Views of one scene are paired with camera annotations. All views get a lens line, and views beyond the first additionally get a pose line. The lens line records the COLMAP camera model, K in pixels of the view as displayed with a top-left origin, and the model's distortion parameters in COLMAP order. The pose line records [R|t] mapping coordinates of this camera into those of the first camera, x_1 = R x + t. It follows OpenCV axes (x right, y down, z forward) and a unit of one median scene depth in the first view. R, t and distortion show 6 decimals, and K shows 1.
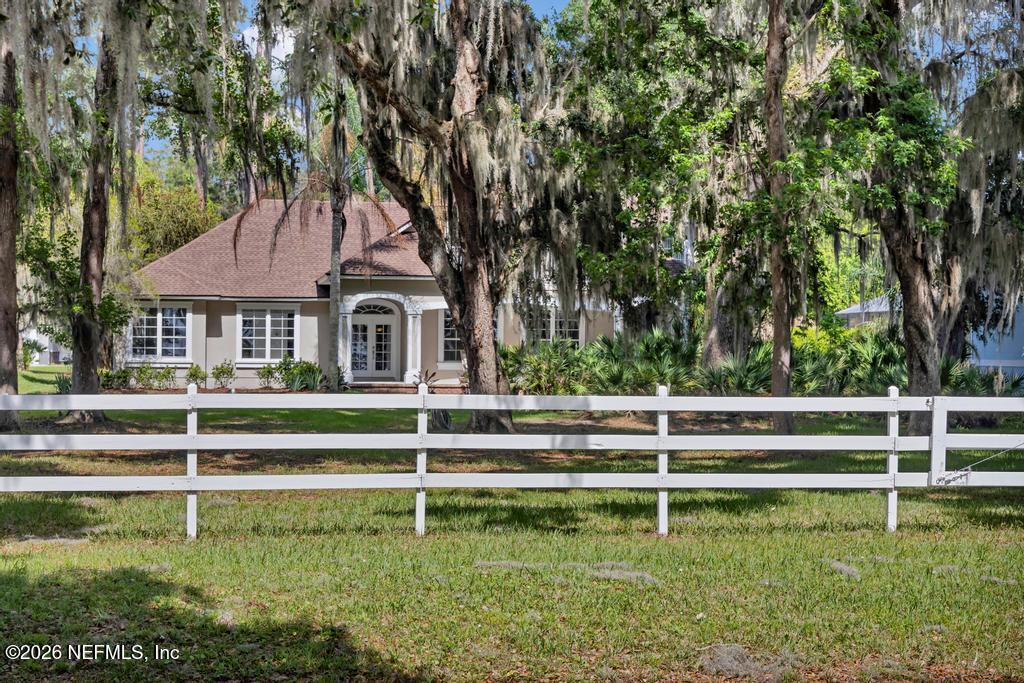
lens RADIAL K [[1993.6, 0, 511.4], [0, 1993.6, 341.3], [0, 0, 1]] dist [-0.052201, 0.000000]
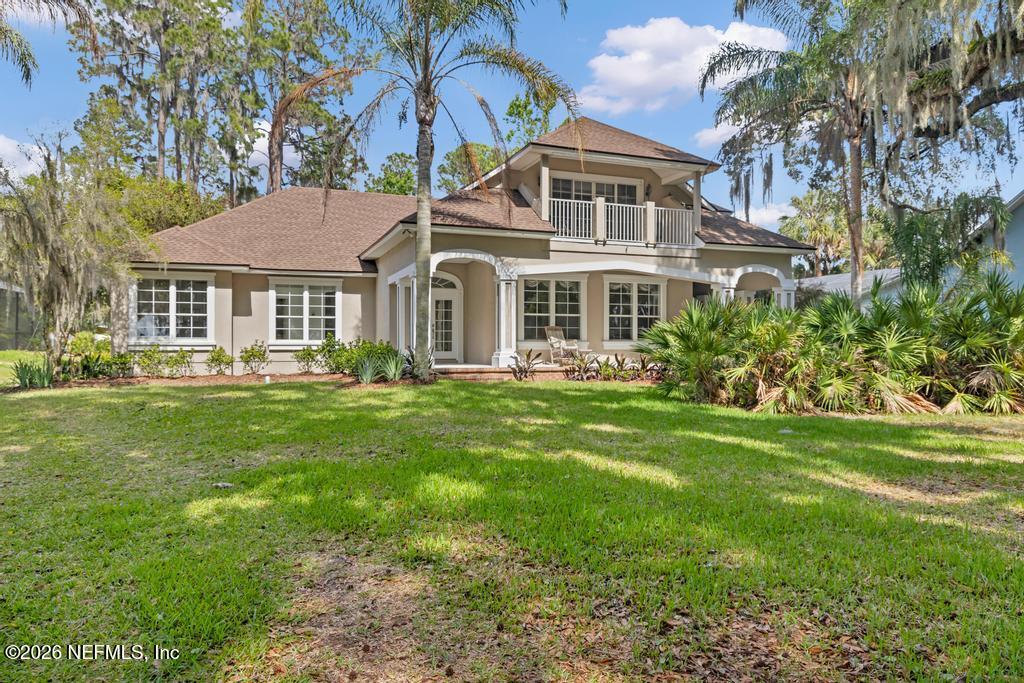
lens RADIAL K [[722.8, 0, 517.4], [0, 722.8, 342.6], [0, 0, 1]] dist [-0.001553, -0.002326]
pose [[0.977934, -0.007319, 0.208785, -0.098368], [0.007094, 0.999973, 0.001827, 0.010130], [-0.208793, -0.000305, 0.977960, 0.670605]]
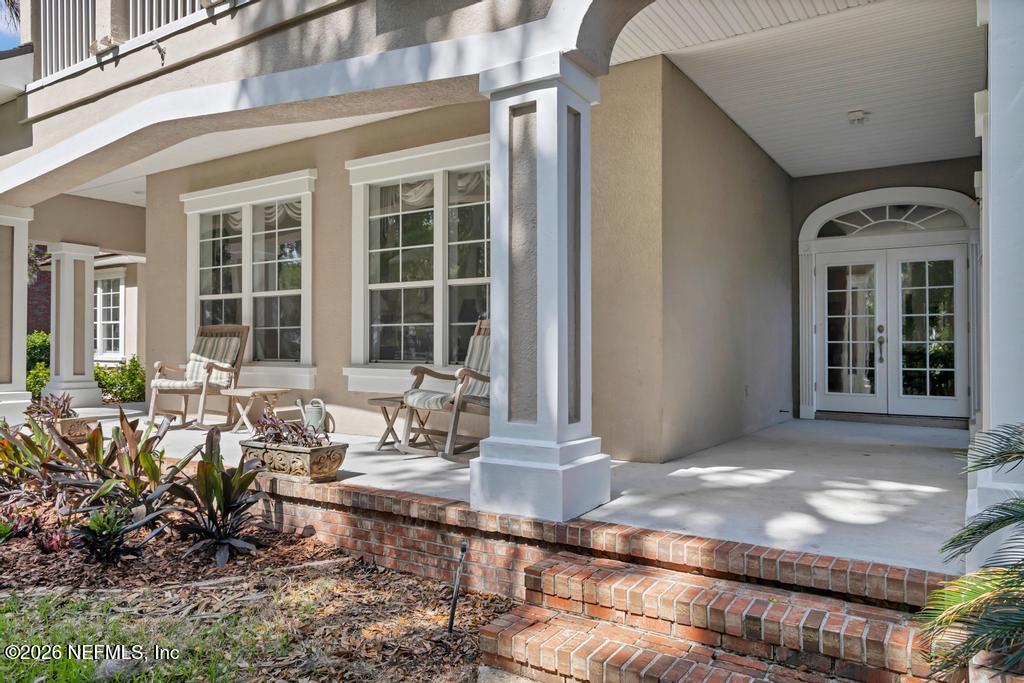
lens RADIAL K [[722.8, 0, 509.8], [0, 722.8, 338.2], [0, 0, 1]] dist [-0.001553, -0.002326]
pose [[0.744329, -0.017652, -0.667580, 0.090980], [0.007904, 0.999813, -0.017625, 0.008321], [0.667766, 0.007842, 0.744330, 0.910860]]
